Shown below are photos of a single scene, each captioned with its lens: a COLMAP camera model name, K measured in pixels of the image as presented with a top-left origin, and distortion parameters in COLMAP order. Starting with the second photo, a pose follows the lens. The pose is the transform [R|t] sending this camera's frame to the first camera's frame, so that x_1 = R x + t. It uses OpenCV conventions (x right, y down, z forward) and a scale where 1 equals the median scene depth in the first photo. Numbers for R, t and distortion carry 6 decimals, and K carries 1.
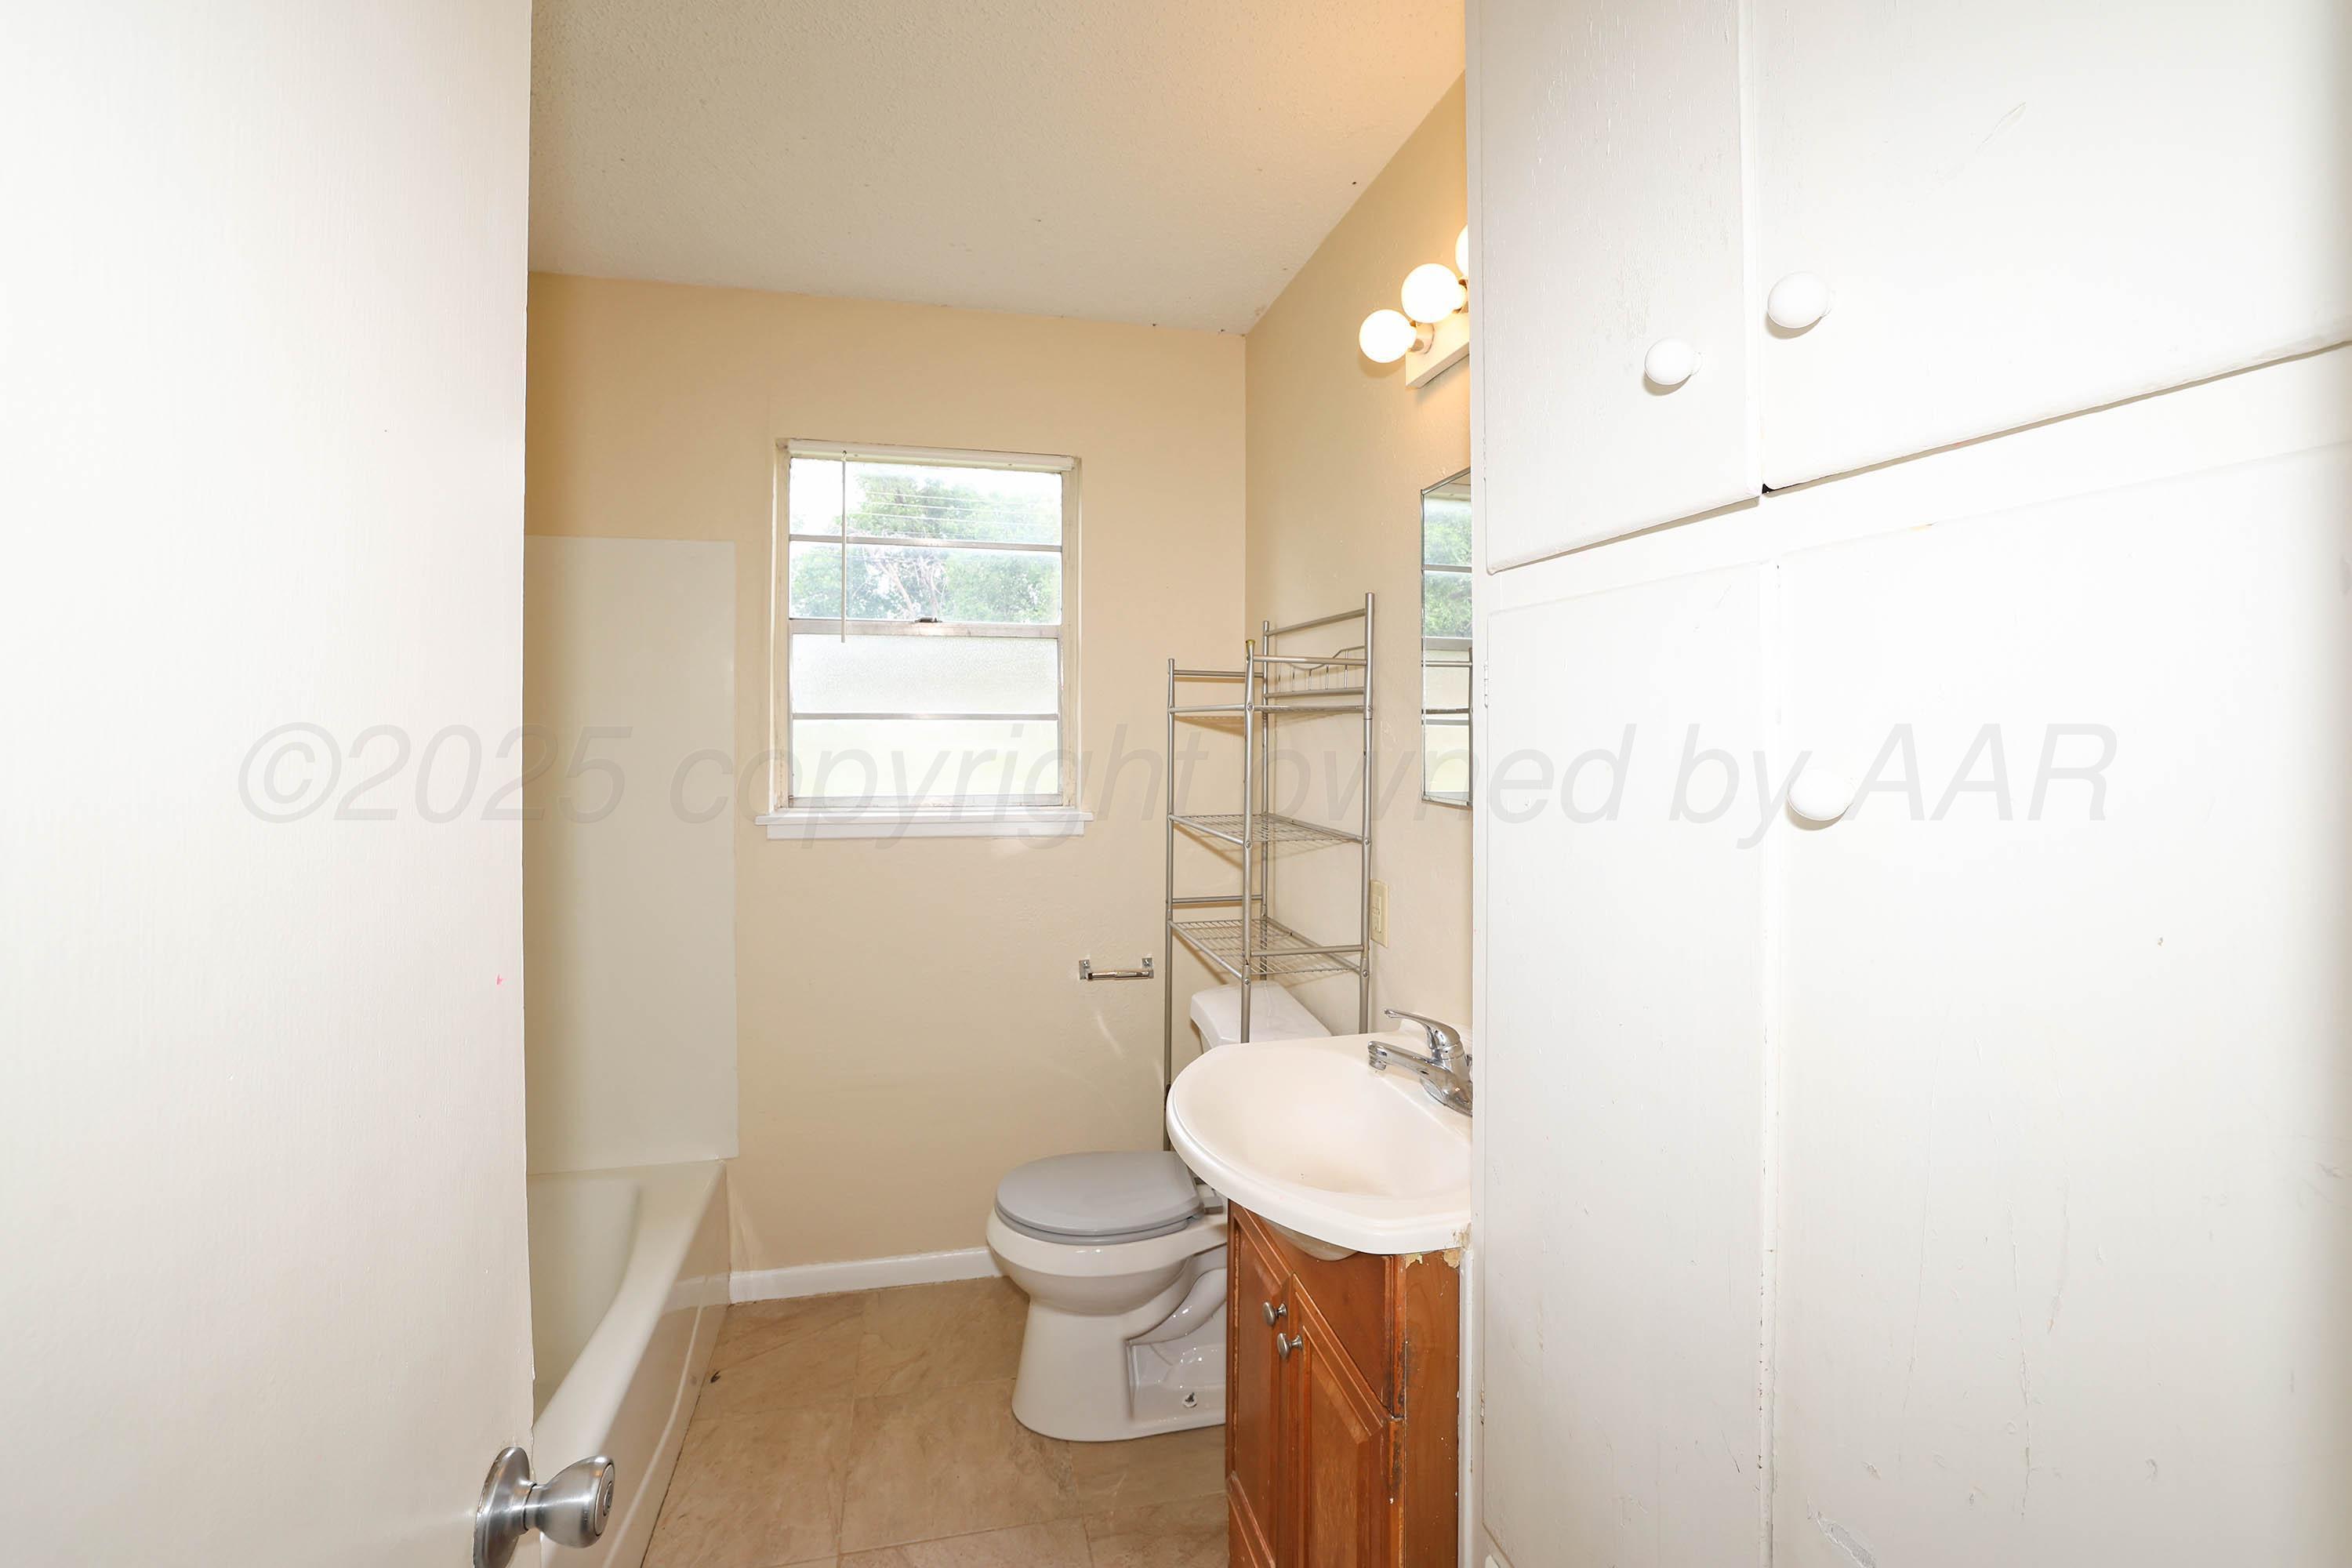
lens RADIAL K [[1027.8, 0, 1141.1], [0, 1027.8, 734.1], [0, 0, 1]] dist [-0.017616, 0.000539]
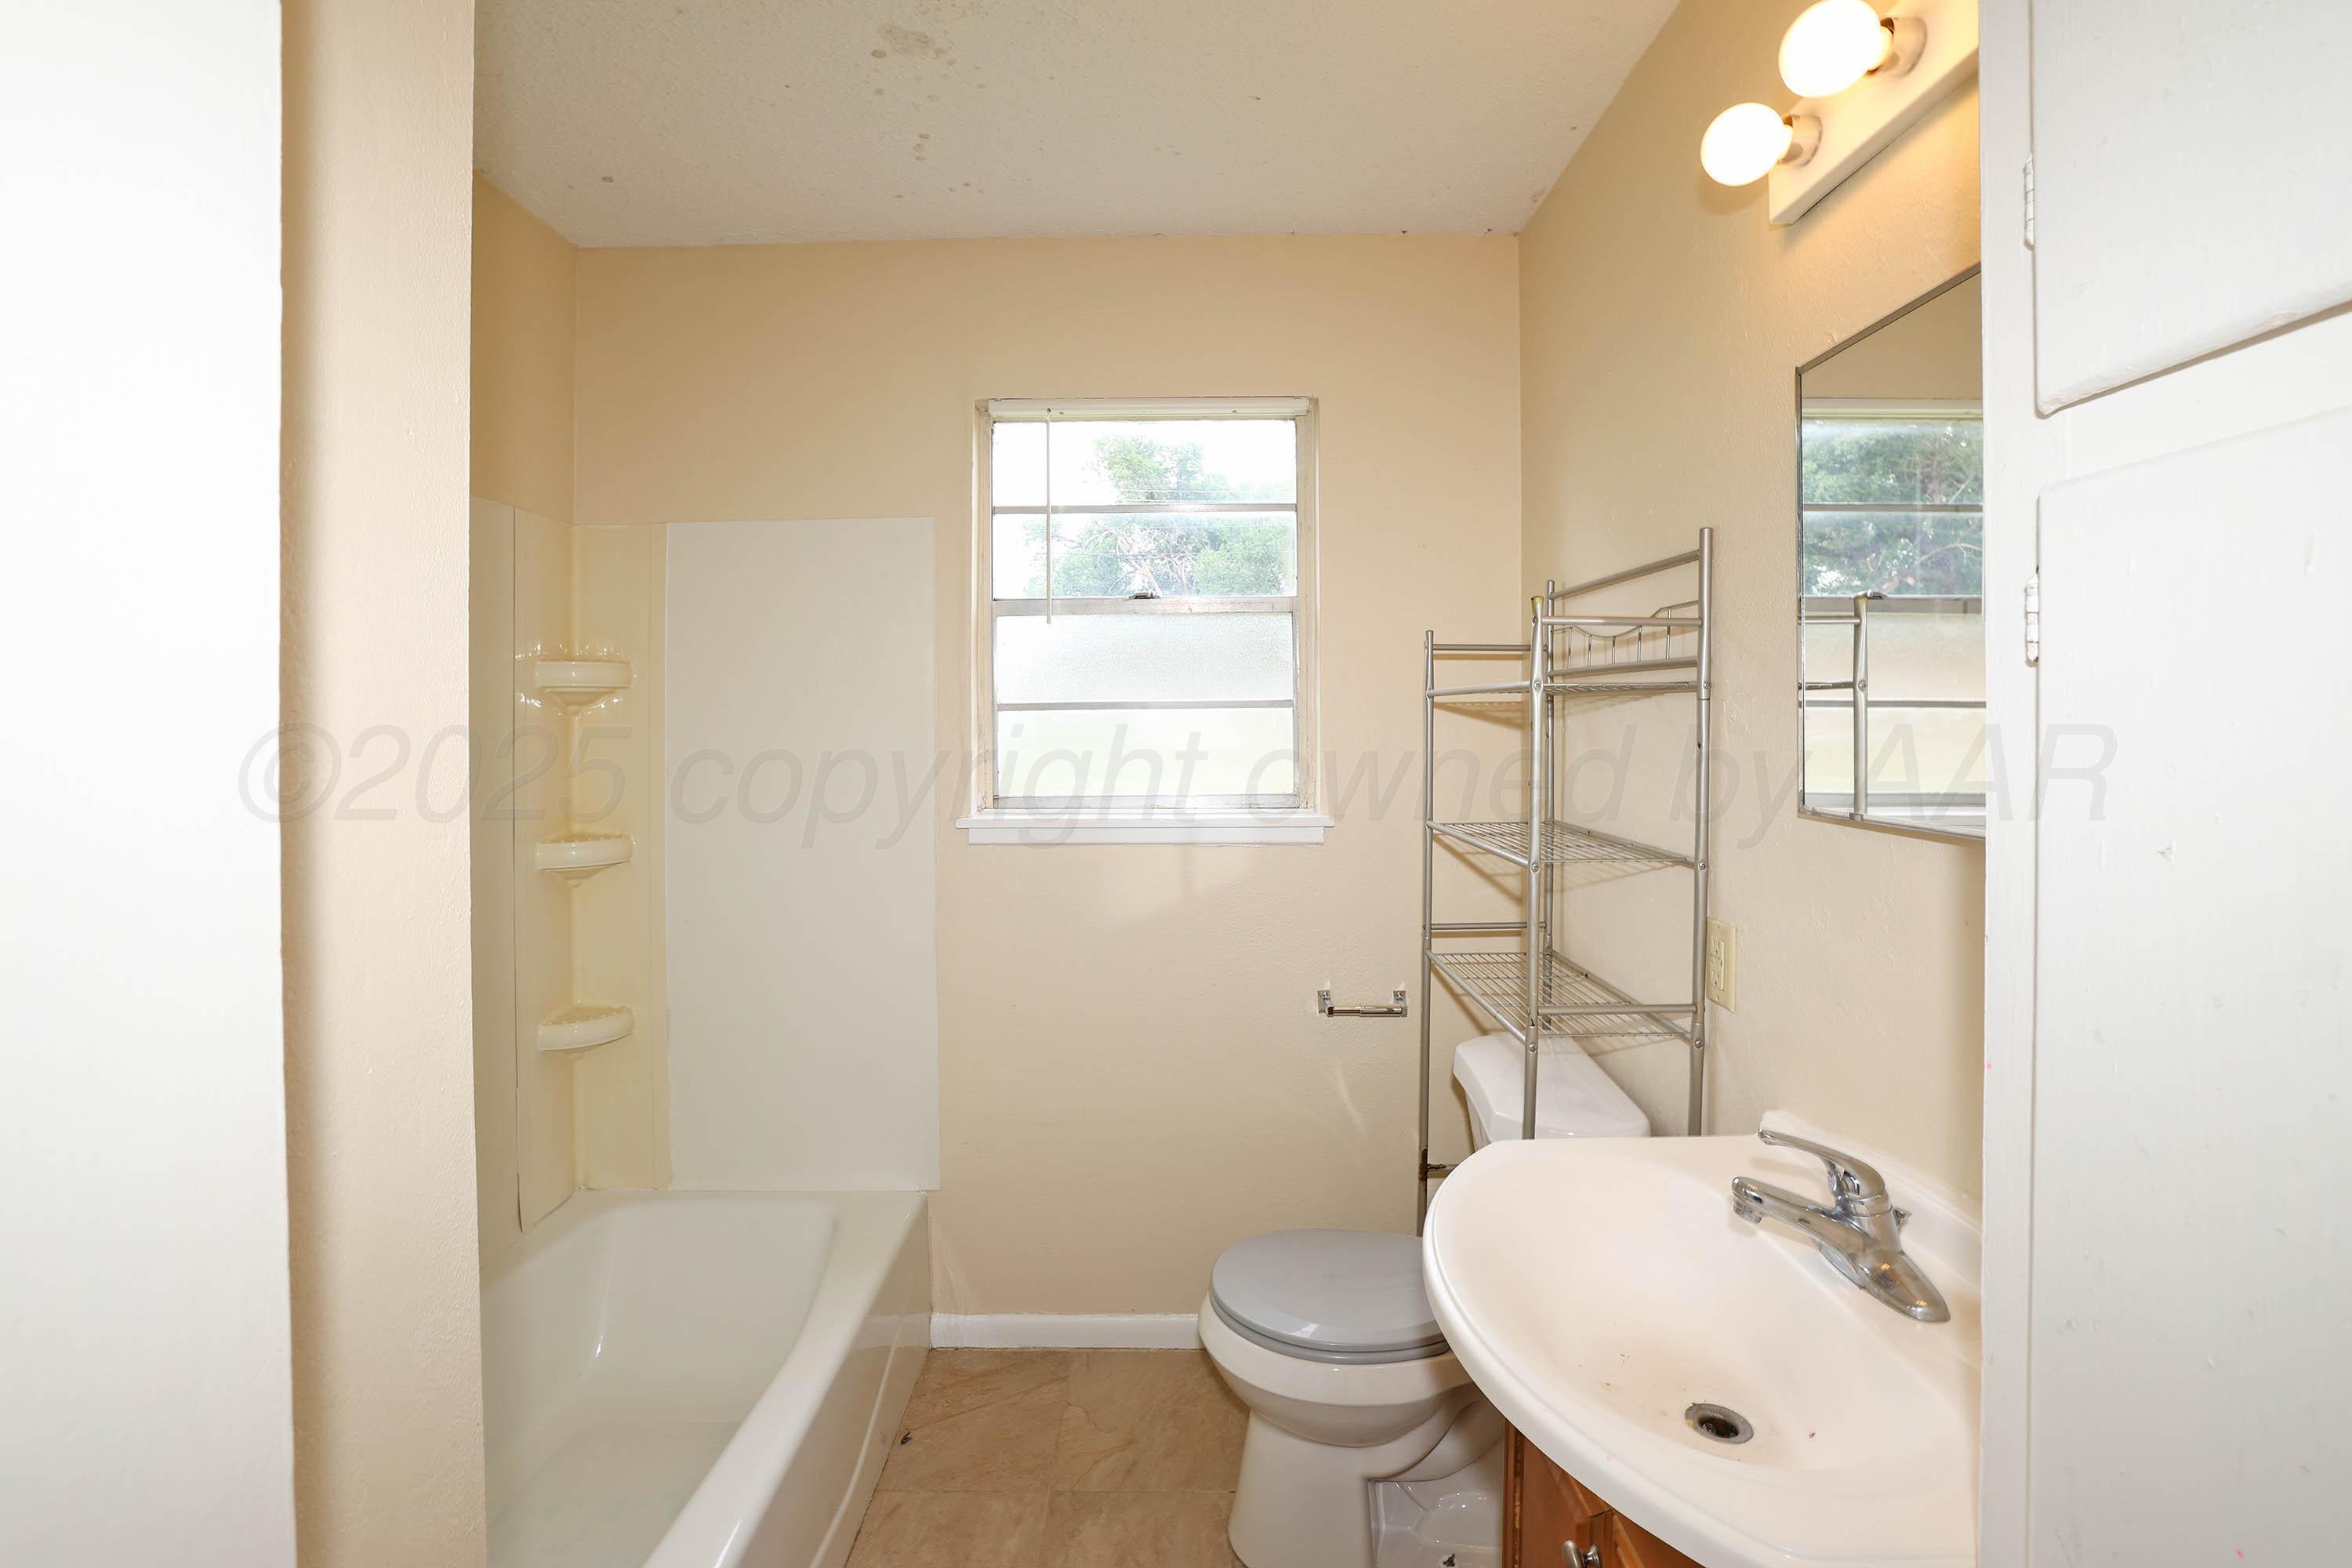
lens RADIAL K [[991.4, 0, 1163.8], [0, 991.4, 757.0], [0, 0, 1]] dist [-0.033511, 0.000161]
pose [[0.973350, -0.002529, -0.229311, 0.004531], [0.009460, 0.999531, 0.029134, 0.002485], [0.229130, -0.030527, 0.972917, 0.207011]]
